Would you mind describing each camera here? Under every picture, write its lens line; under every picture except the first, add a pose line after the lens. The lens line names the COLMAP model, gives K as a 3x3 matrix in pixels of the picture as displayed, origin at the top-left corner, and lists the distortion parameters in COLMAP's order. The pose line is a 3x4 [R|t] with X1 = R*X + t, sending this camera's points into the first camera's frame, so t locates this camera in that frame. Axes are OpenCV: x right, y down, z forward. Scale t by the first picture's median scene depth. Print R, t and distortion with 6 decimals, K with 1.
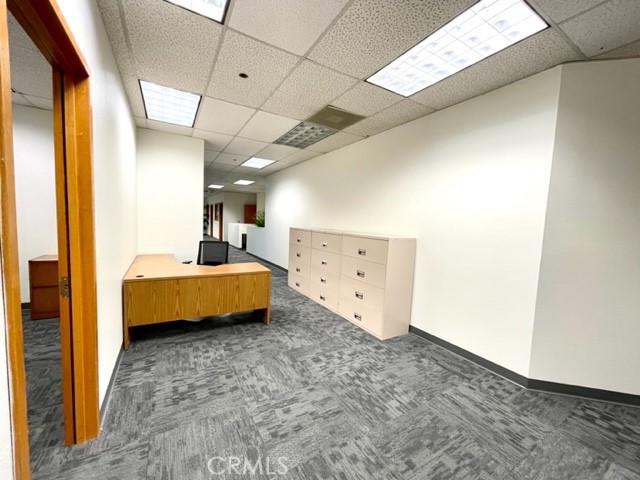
lens RADIAL K [[259.1, 0, 318.6], [0, 259.1, 242.1], [0, 0, 1]] dist [-0.003408, 0.000625]
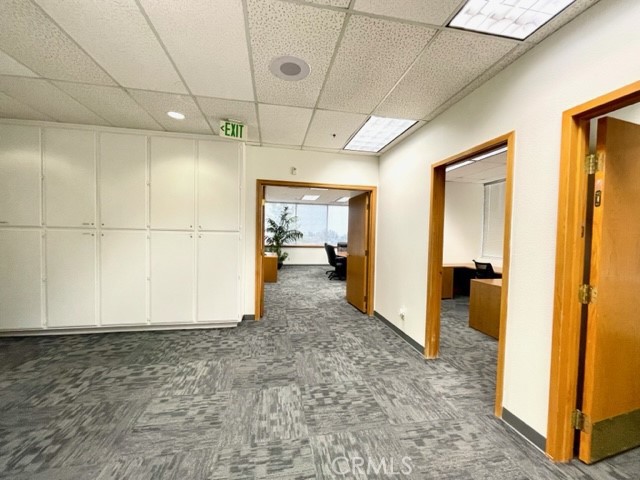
lens RADIAL K [[259.1, 0, 318.6], [0, 259.1, 242.1], [0, 0, 1]] dist [-0.003408, 0.000625]
pose [[-0.935477, -0.074084, 0.345534, 0.016565], [-0.034399, 0.992225, 0.119607, -0.111483], [-0.351709, 0.100003, -0.930753, 1.346262]]
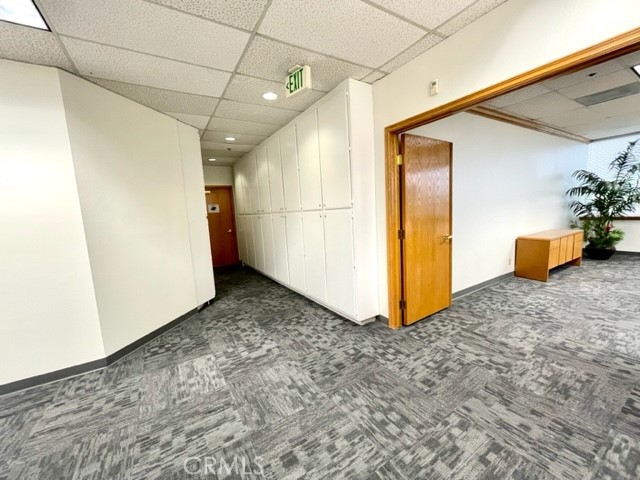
lens RADIAL K [[259.1, 0, 318.6], [0, 259.1, 242.1], [0, 0, 1]] dist [-0.003408, 0.000625]
pose [[-0.016859, -0.161815, 0.986677, -0.249064], [0.133841, 0.977571, 0.162608, -0.017975], [-0.990859, 0.134799, 0.005177, 0.025998]]
